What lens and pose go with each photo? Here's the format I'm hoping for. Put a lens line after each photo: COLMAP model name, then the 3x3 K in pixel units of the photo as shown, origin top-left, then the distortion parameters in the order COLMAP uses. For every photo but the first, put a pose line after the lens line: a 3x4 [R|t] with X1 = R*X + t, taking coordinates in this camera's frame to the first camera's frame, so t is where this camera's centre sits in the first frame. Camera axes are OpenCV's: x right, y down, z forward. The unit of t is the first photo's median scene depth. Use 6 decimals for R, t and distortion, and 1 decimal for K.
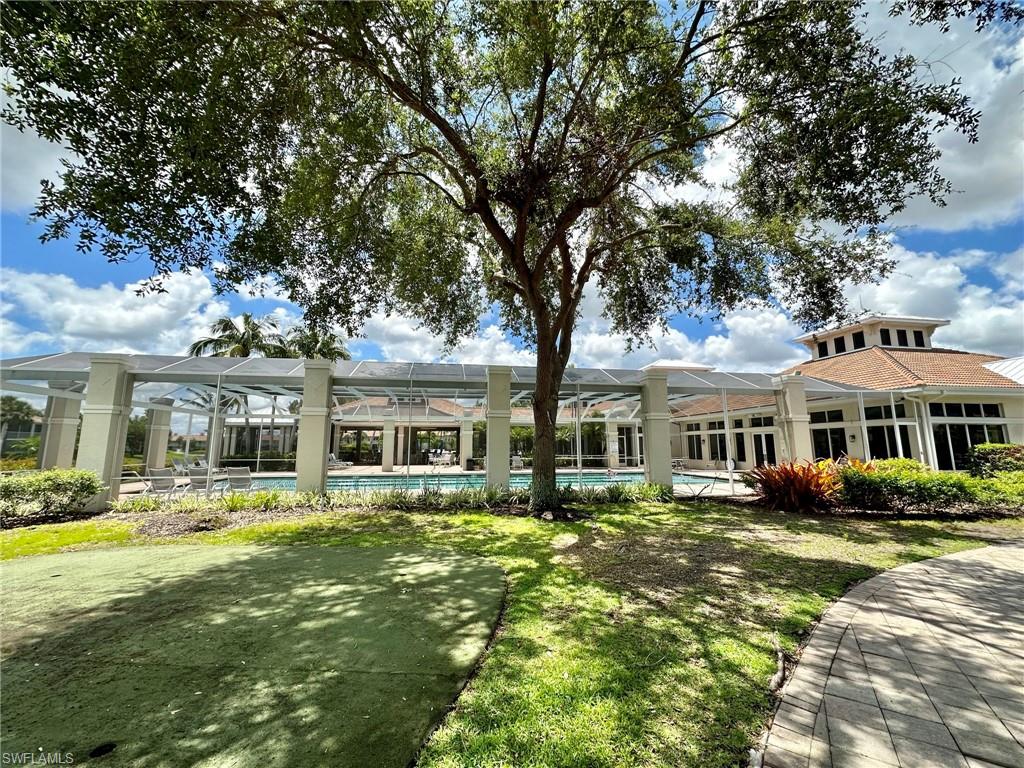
lens RADIAL K [[400.5, 0, 512.2], [0, 400.5, 382.4], [0, 0, 1]] dist [-0.006736, 0.000323]
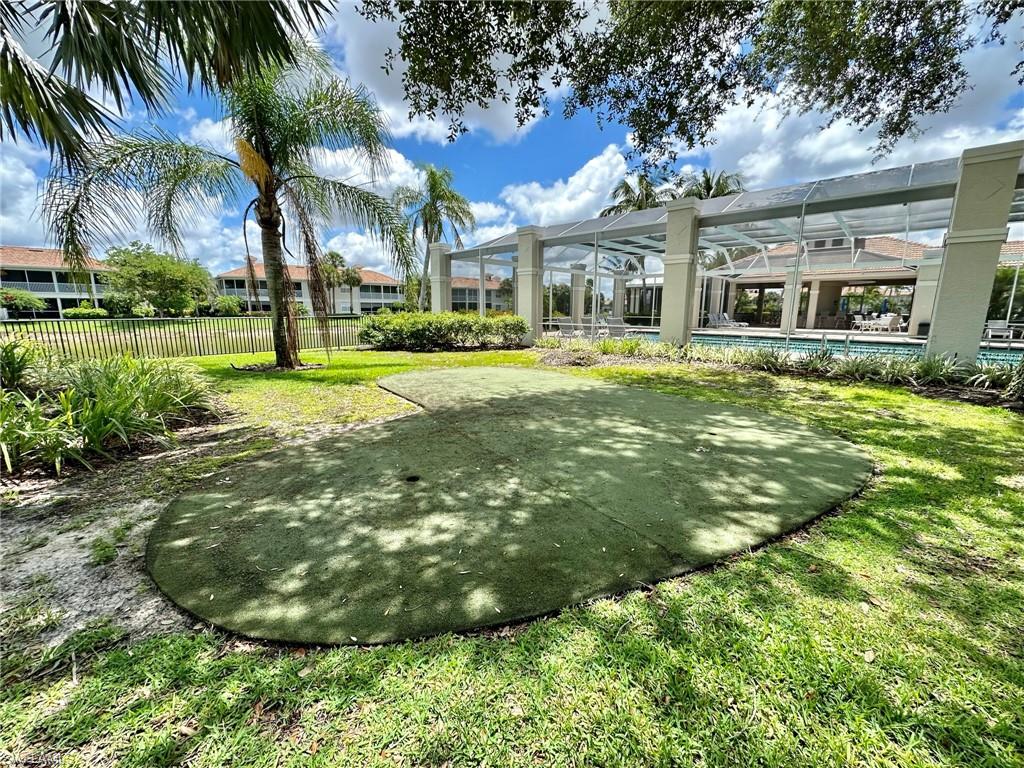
lens RADIAL K [[400.5, 0, 514.2], [0, 400.5, 387.1], [0, 0, 1]] dist [-0.006736, 0.000323]
pose [[0.605028, 0.154299, -0.781110, 0.127015], [0.123838, 0.950867, 0.283754, 0.111116], [0.786515, -0.268410, 0.556193, 0.262115]]
